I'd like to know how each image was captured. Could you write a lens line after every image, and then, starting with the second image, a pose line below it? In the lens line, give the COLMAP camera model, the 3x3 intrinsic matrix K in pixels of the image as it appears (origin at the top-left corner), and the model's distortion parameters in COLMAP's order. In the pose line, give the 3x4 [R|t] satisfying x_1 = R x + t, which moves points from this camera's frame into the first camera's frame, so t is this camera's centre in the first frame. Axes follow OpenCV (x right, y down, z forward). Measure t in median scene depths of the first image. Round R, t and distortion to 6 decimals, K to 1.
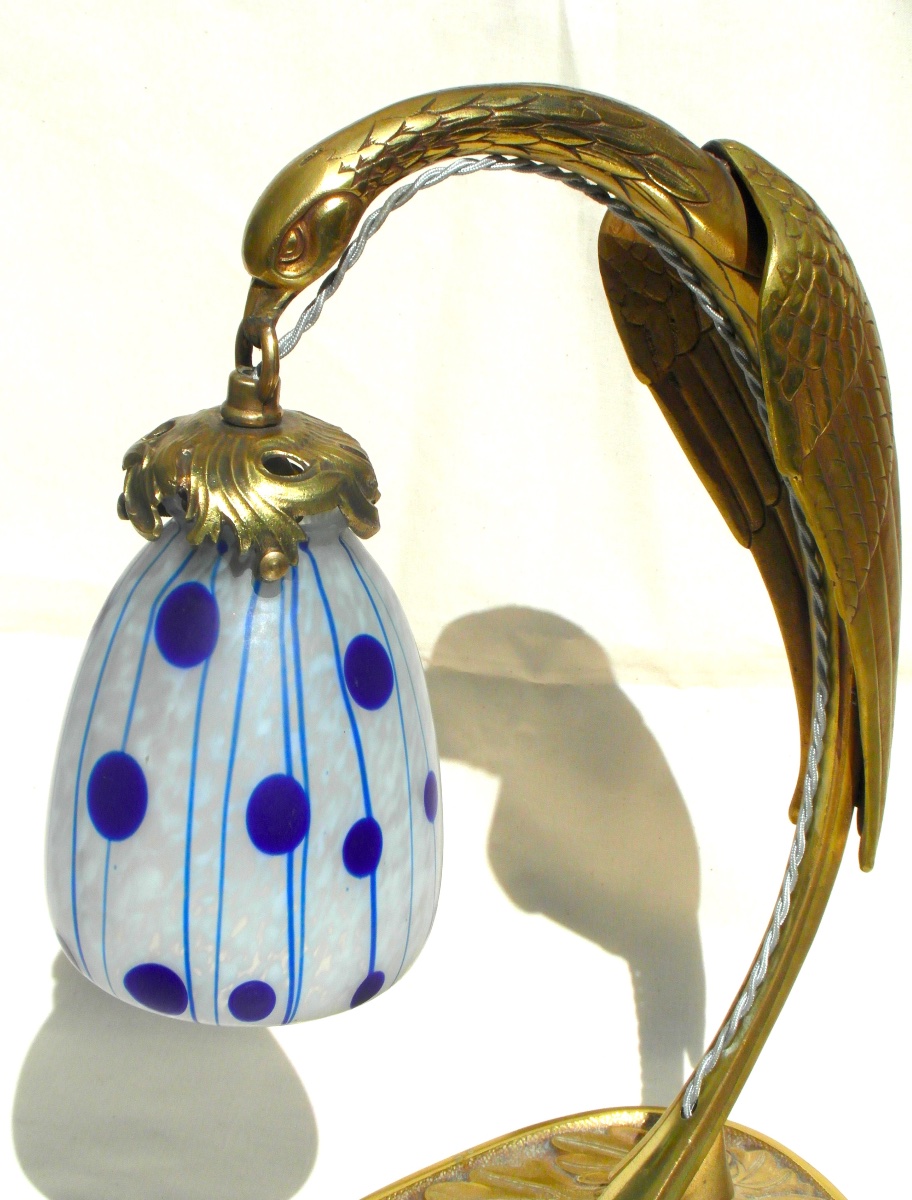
lens RADIAL K [[2639.6, 0, 516.0], [0, 2639.6, 597.8], [0, 0, 1]] dist [-0.125135, 0.134681]
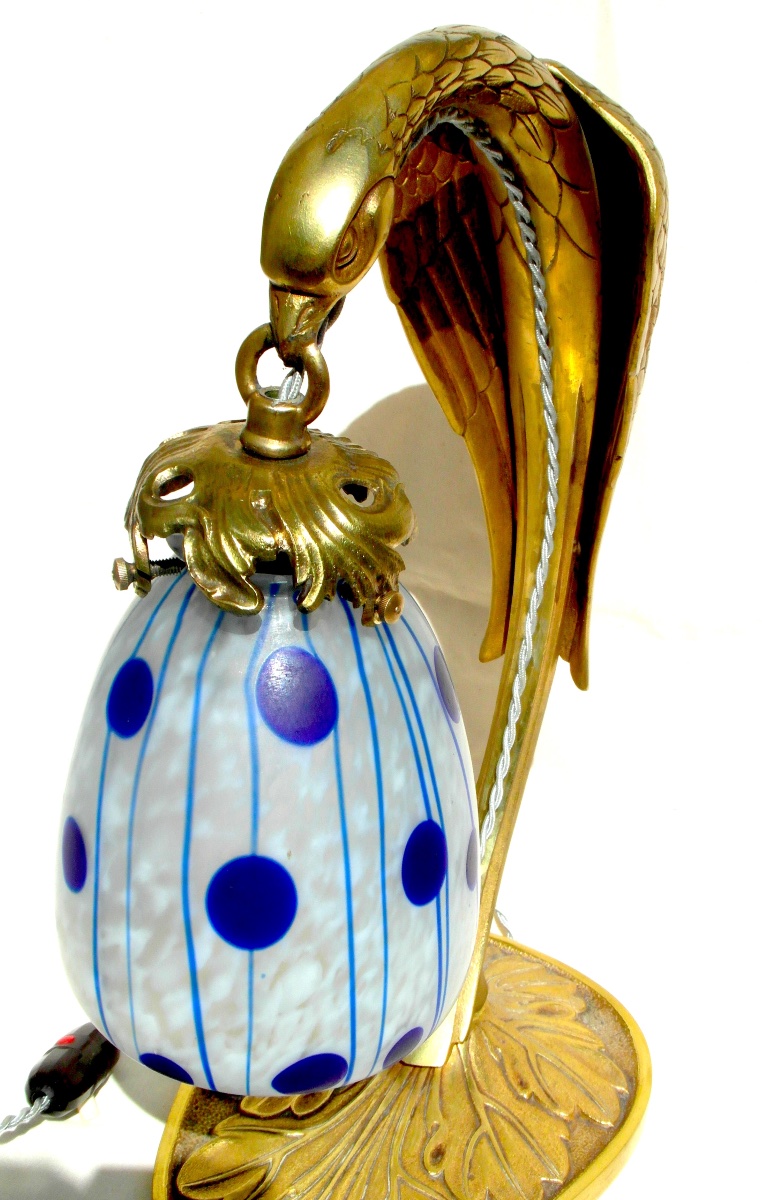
lens RADIAL K [[1874.2, 0, 381.0], [0, 1874.2, 600.0], [0, 0, 1]] dist [-0.163779, -0.014422]
pose [[0.826191, -0.267184, 0.496006, -0.388174], [0.180710, 0.959553, 0.215876, -0.145325], [-0.533622, -0.088721, 0.841057, 0.446017]]
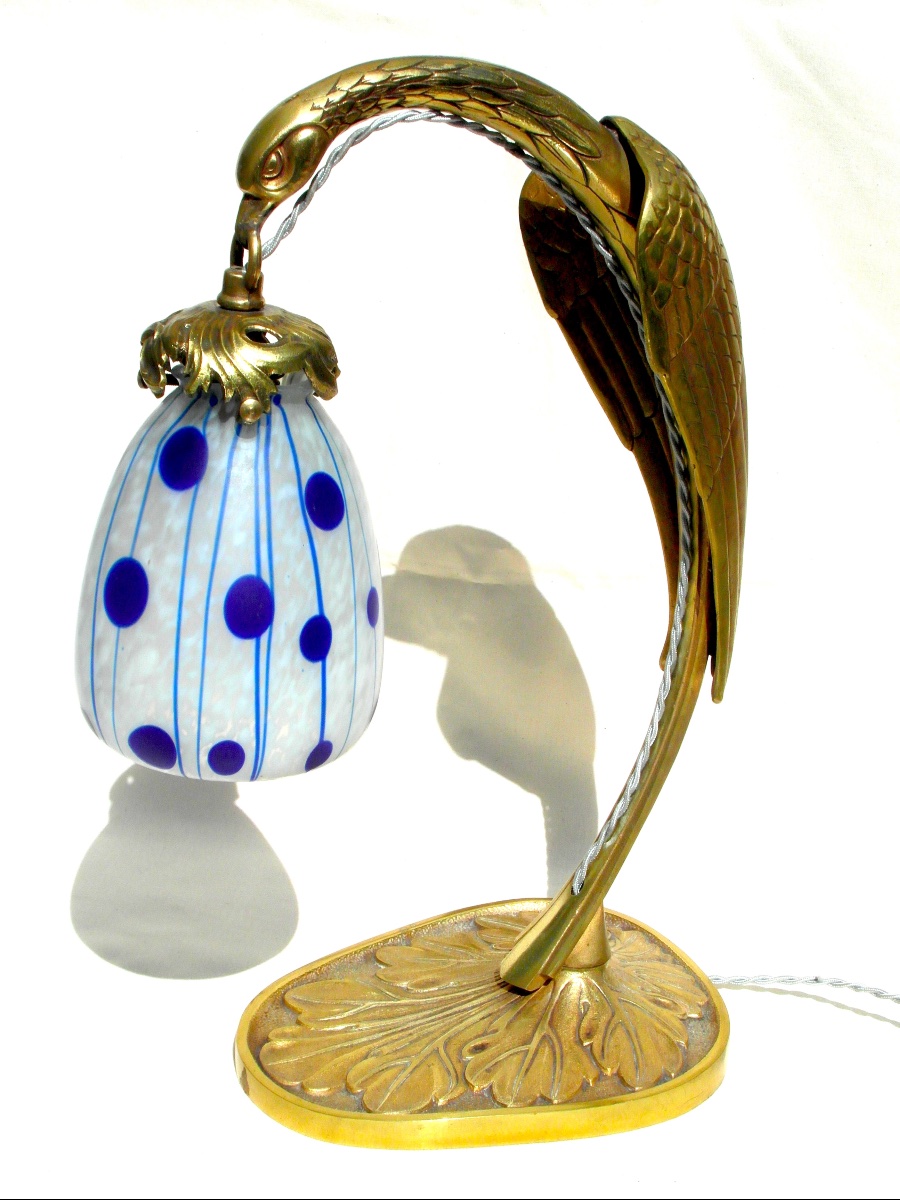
lens RADIAL K [[1830.0, 0, 450.0], [0, 1830.0, 600.0], [0, 0, 1]] dist [-0.150052, 0.043121]
pose [[0.999254, 0.025627, -0.028891, 0.031195], [-0.026378, 0.999316, -0.025931, 0.095063], [0.028207, 0.026673, 0.999246, 0.113615]]
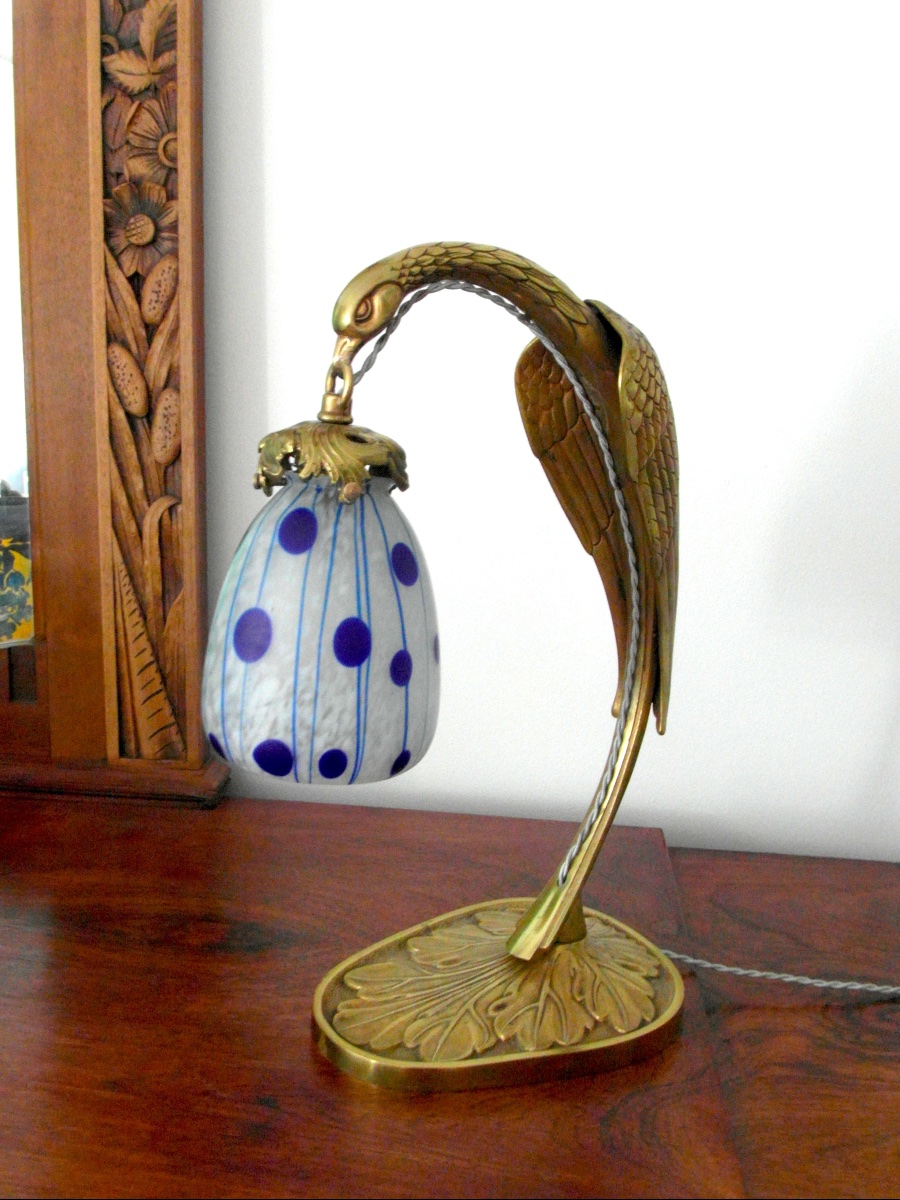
lens RADIAL K [[1127.9, 0, 450.0], [0, 1127.9, 600.0], [0, 0, 1]] dist [0.000956, 0.001220]
pose [[0.997597, 0.001535, 0.069264, -0.075046], [0.010324, 0.985297, -0.170539, 0.169947], [-0.068507, 0.170845, 0.982913, 0.286593]]
